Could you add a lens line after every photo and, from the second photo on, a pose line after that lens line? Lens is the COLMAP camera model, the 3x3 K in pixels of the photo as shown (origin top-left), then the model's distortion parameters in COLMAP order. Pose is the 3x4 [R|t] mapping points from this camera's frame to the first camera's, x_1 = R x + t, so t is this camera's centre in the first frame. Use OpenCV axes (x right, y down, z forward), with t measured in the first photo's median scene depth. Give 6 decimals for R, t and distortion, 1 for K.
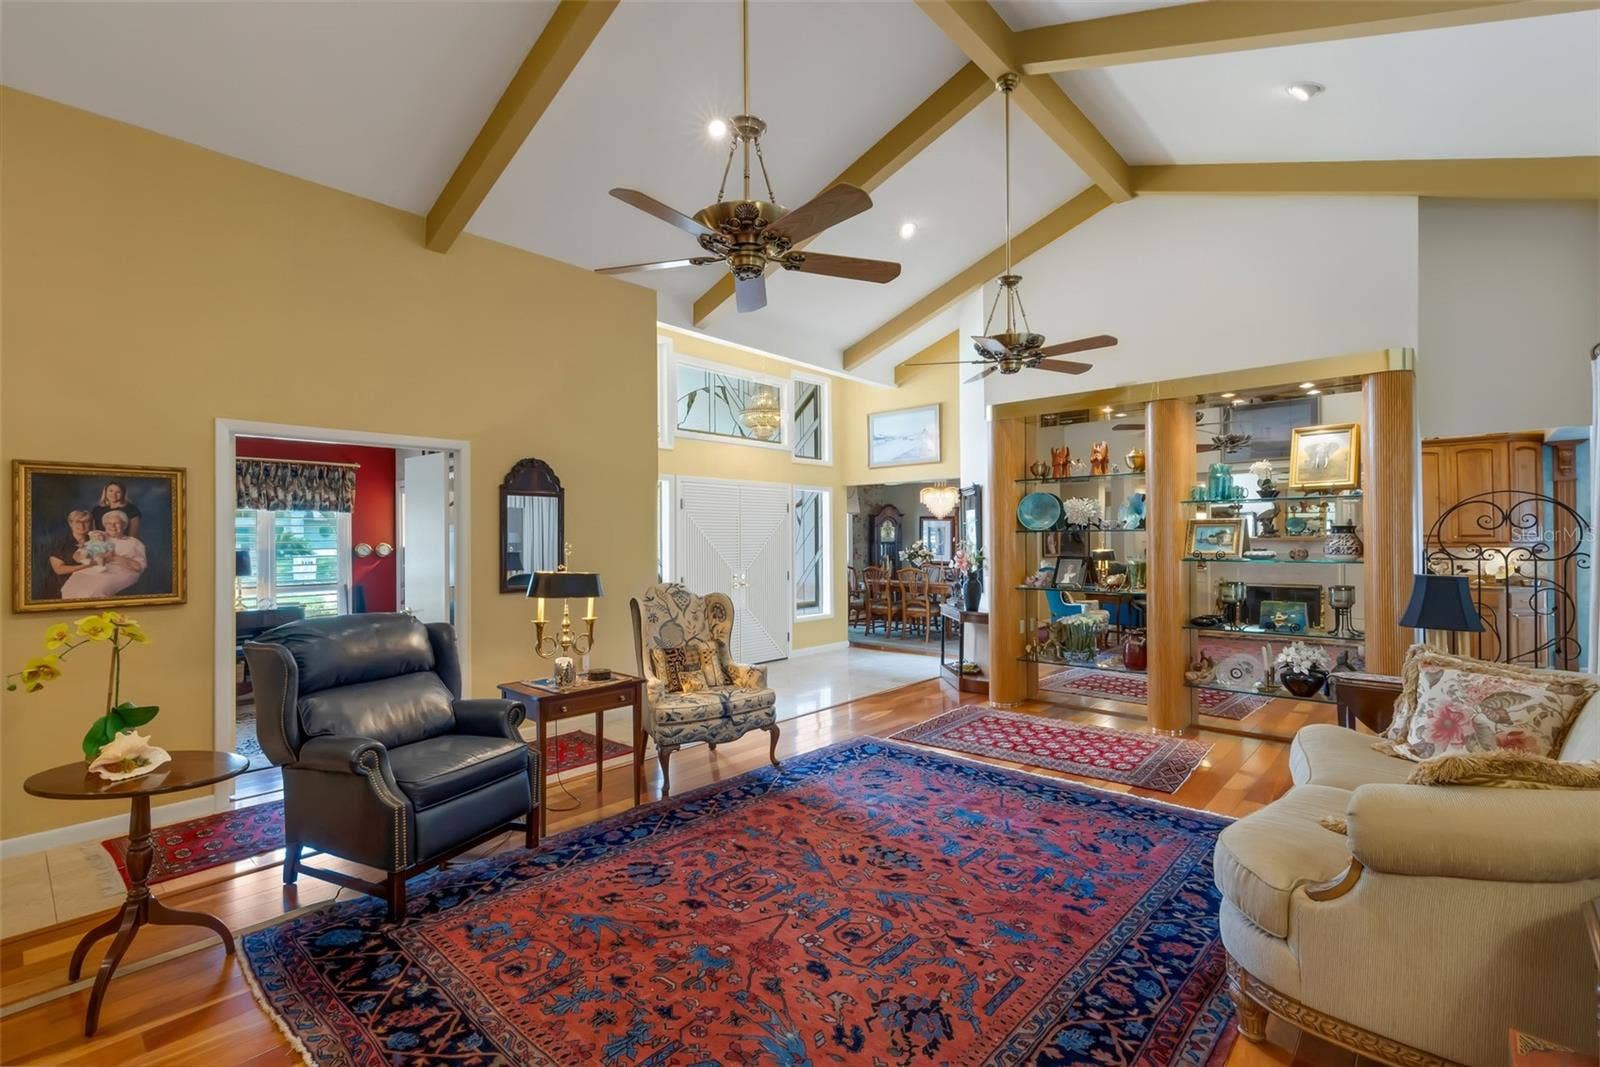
lens RADIAL K [[727.1, 0, 799.7], [0, 727.1, 531.9], [0, 0, 1]] dist [0.004709, 0.000319]
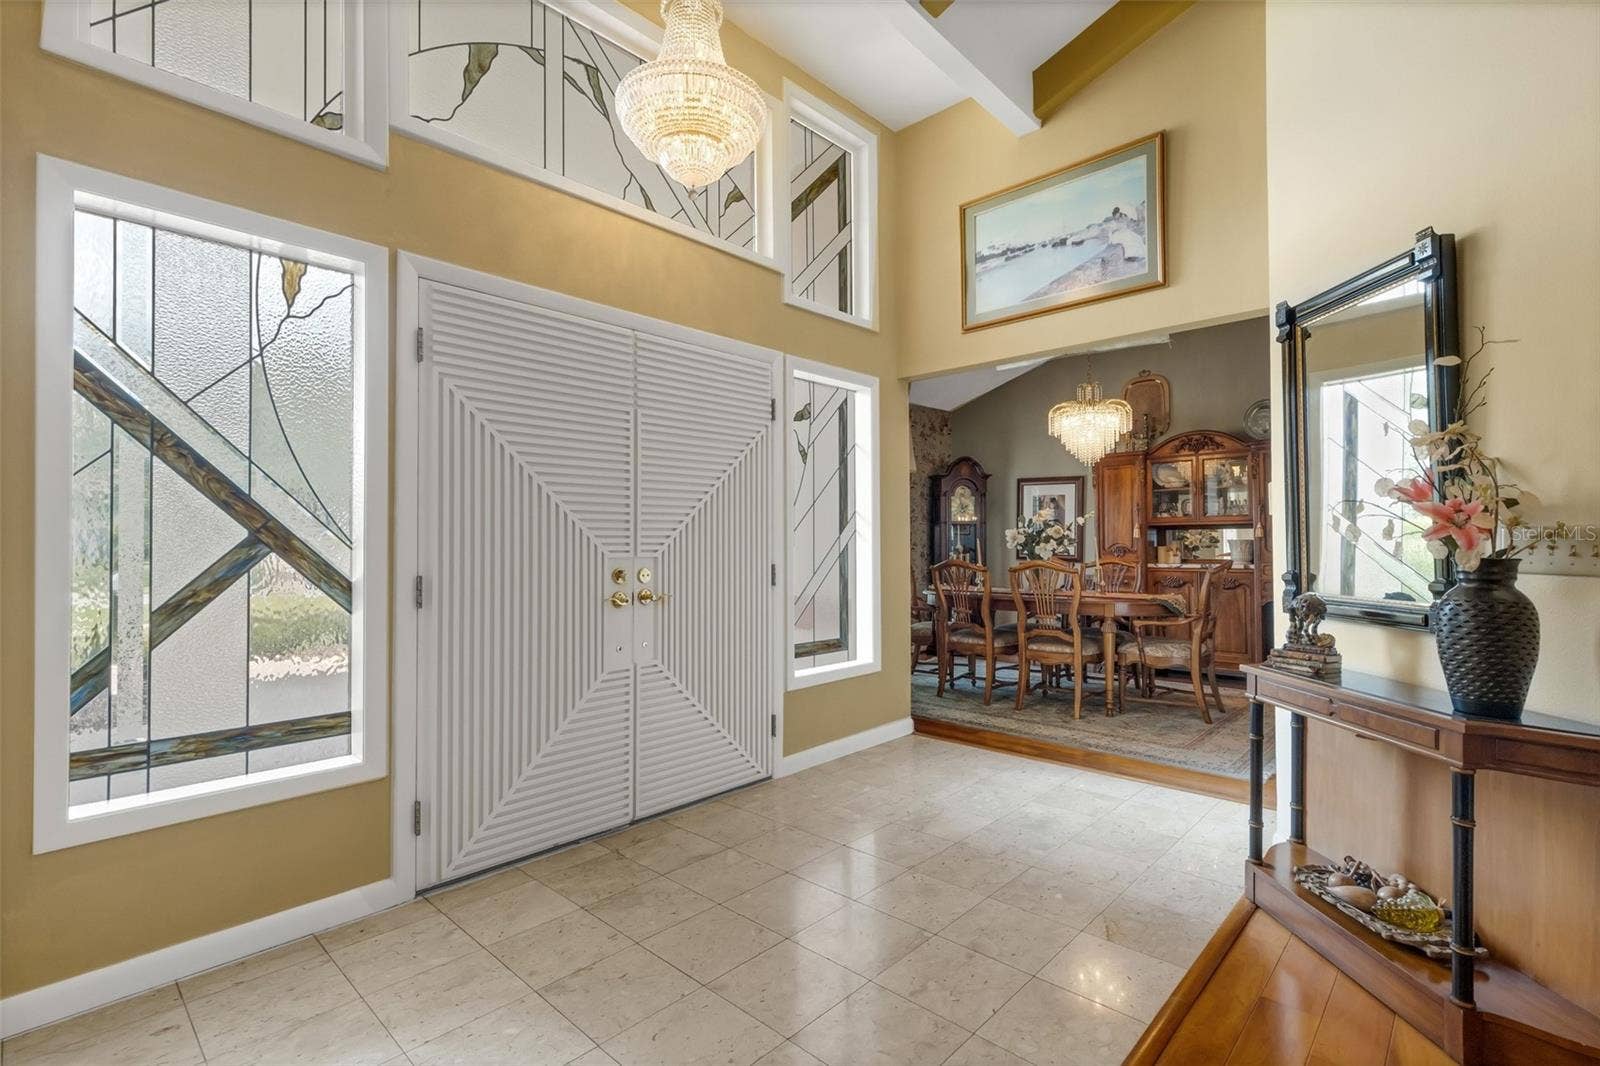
lens RADIAL K [[727.1, 0, 796.2], [0, 727.1, 537.3], [0, 0, 1]] dist [0.004709, 0.000319]
pose [[0.999246, 0.000002, -0.038831, 0.011968], [0.000025, 1.000000, 0.000696, 0.035708], [0.038831, -0.000697, 0.999246, 0.554115]]
